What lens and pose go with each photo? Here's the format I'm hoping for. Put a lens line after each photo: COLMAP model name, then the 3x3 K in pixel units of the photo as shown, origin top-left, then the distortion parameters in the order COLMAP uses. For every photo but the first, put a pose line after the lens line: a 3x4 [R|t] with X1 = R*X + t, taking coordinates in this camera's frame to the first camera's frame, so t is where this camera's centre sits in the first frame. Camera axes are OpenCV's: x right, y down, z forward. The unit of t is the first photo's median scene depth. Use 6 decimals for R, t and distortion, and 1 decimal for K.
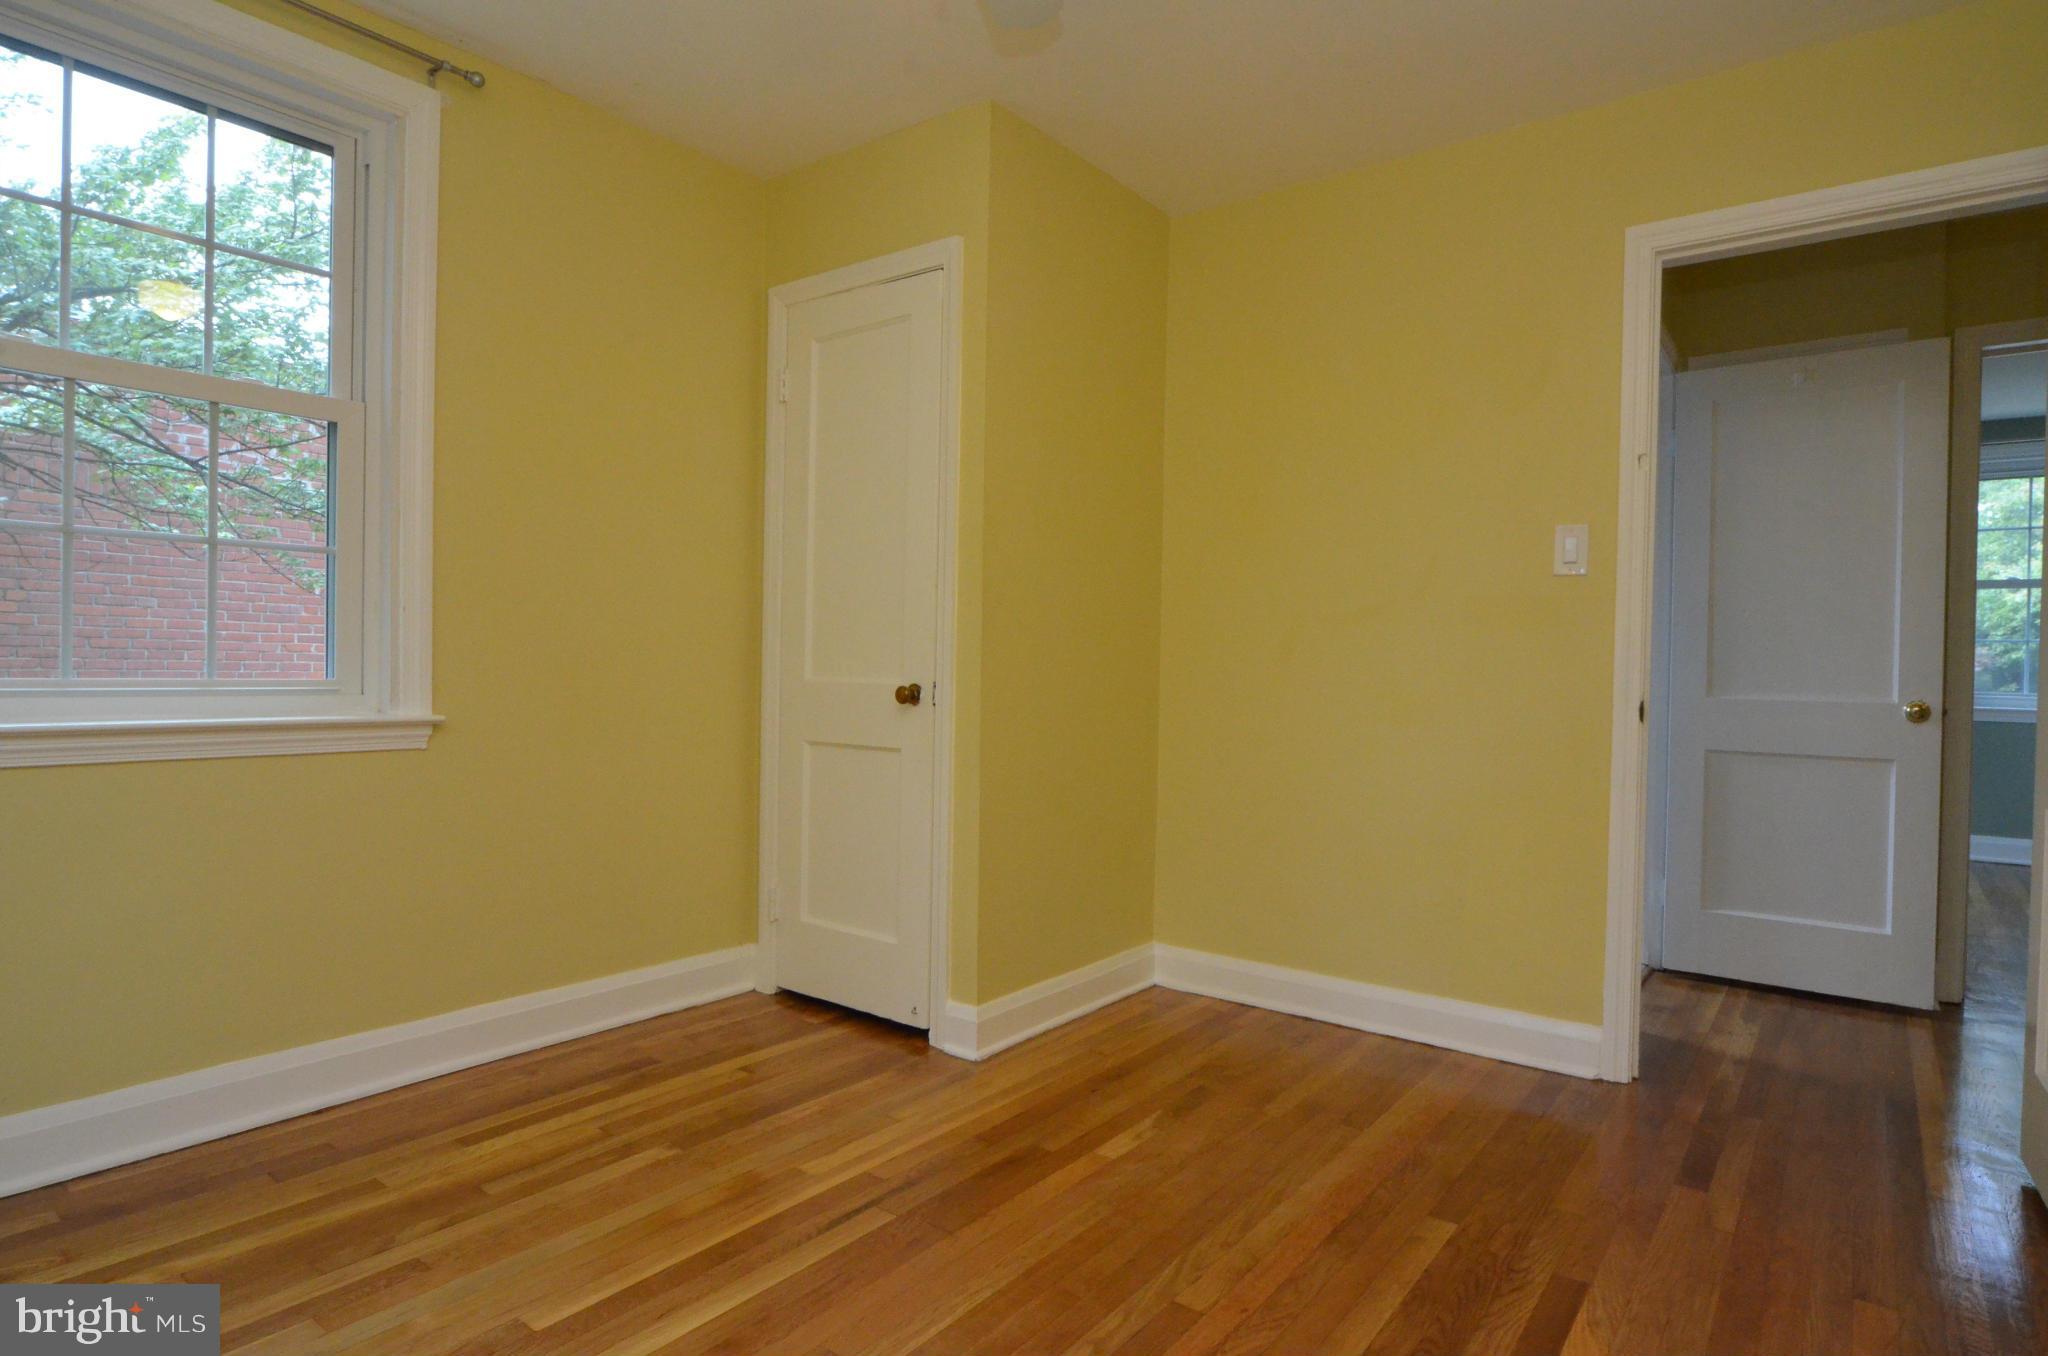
lens RADIAL K [[1090.2, 0, 1076.0], [0, 1090.2, 681.2], [0, 0, 1]] dist [-0.014268, 0.000902]
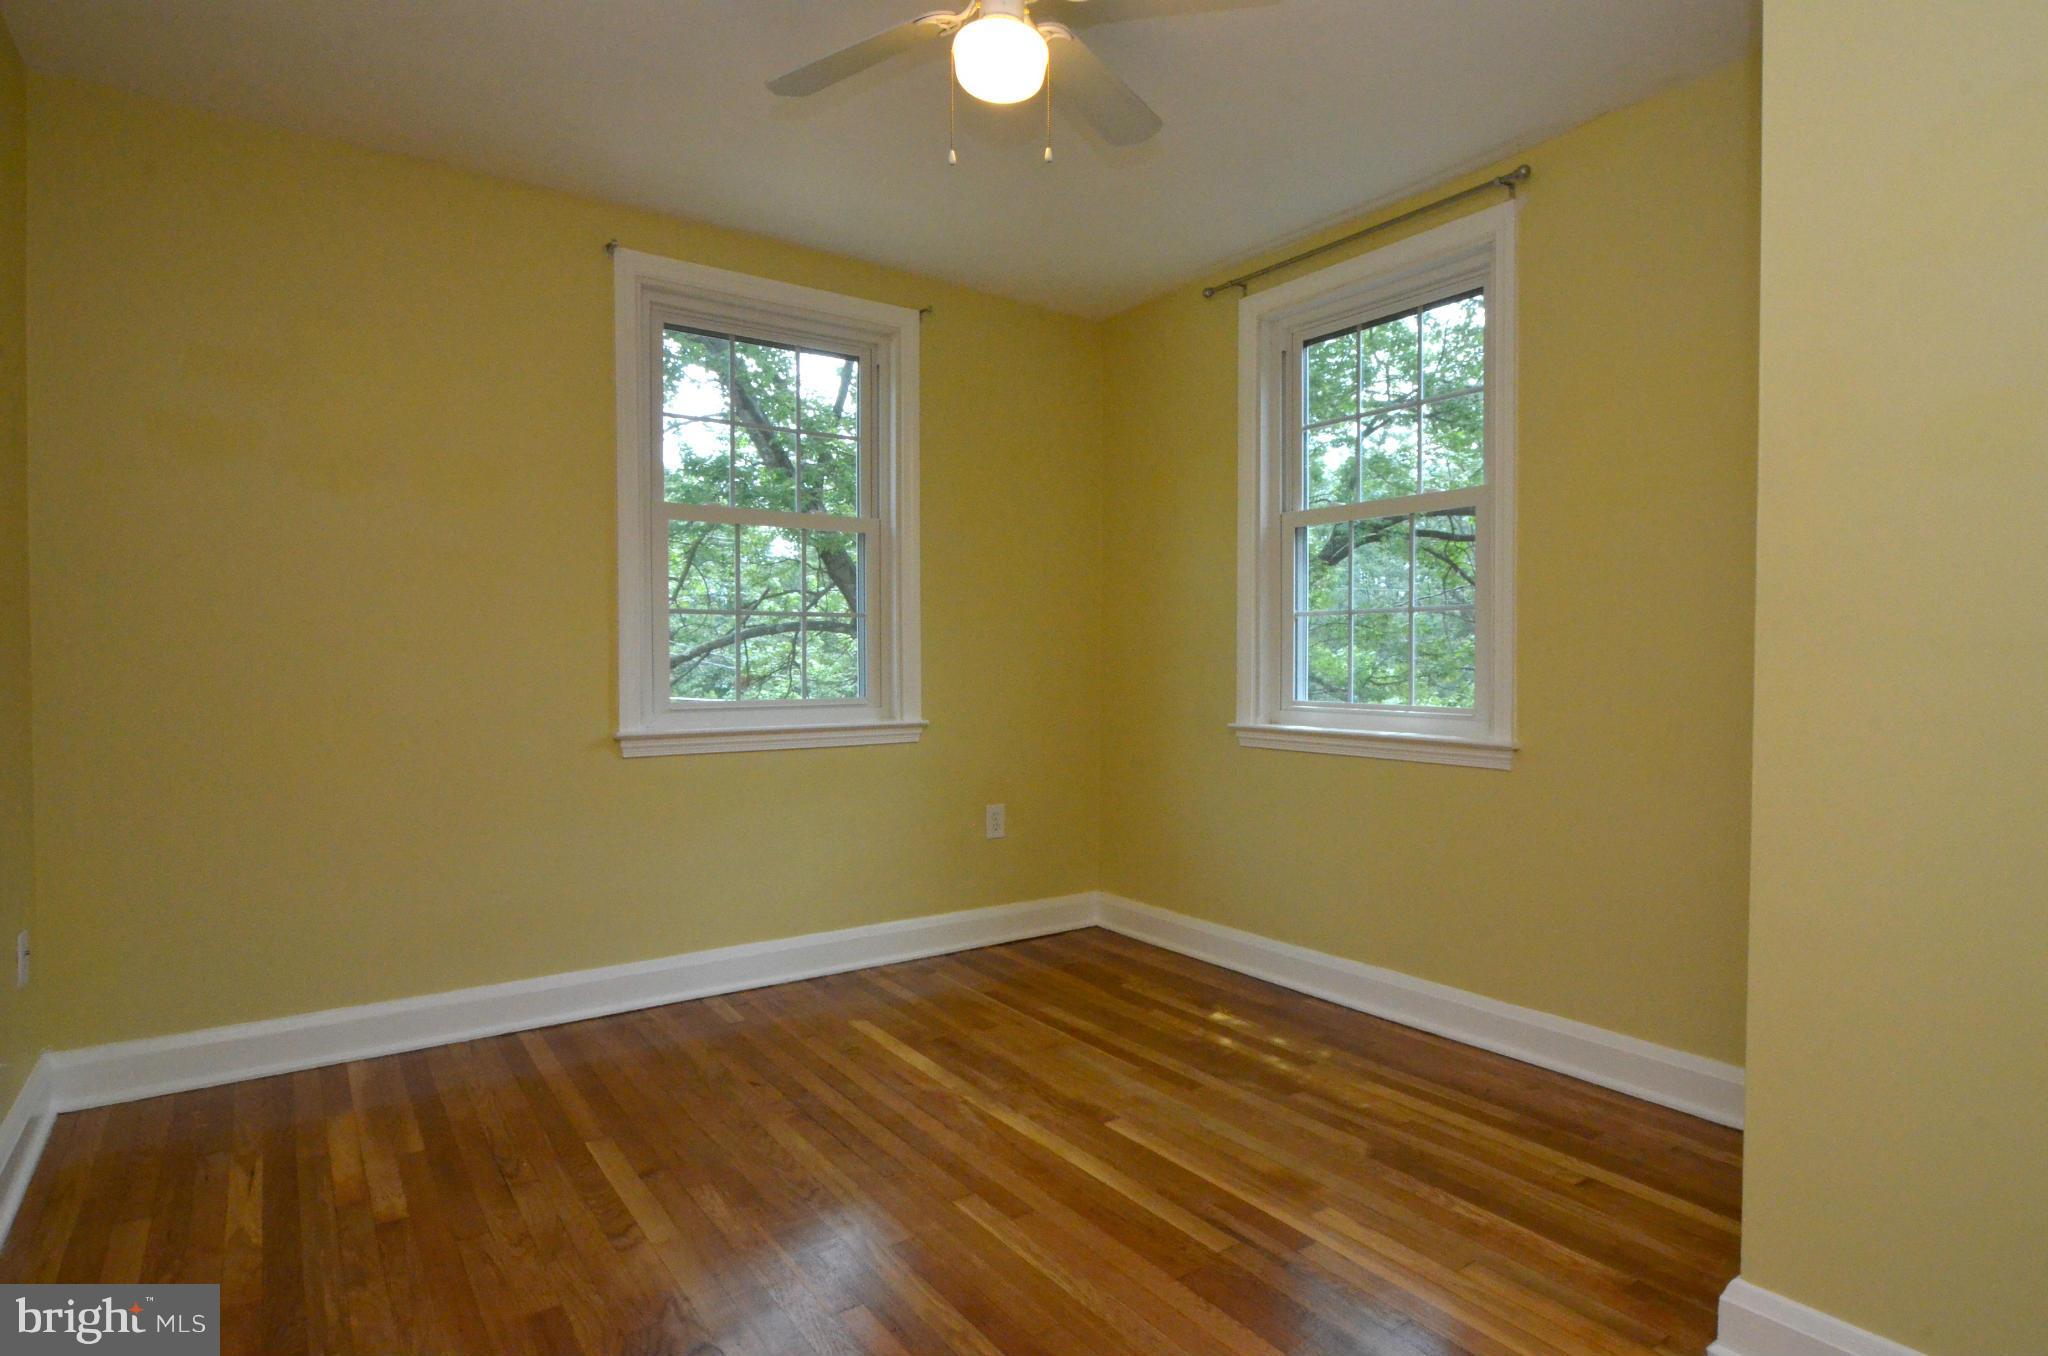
lens RADIAL K [[1090.2, 0, 1076.0], [0, 1090.2, 681.2], [0, 0, 1]] dist [-0.014268, 0.000902]
pose [[-0.296192, 0.001463, -0.955127, 0.712794], [-0.018714, 0.999798, 0.007335, -0.035616], [0.954945, 0.020047, -0.296104, 0.993013]]
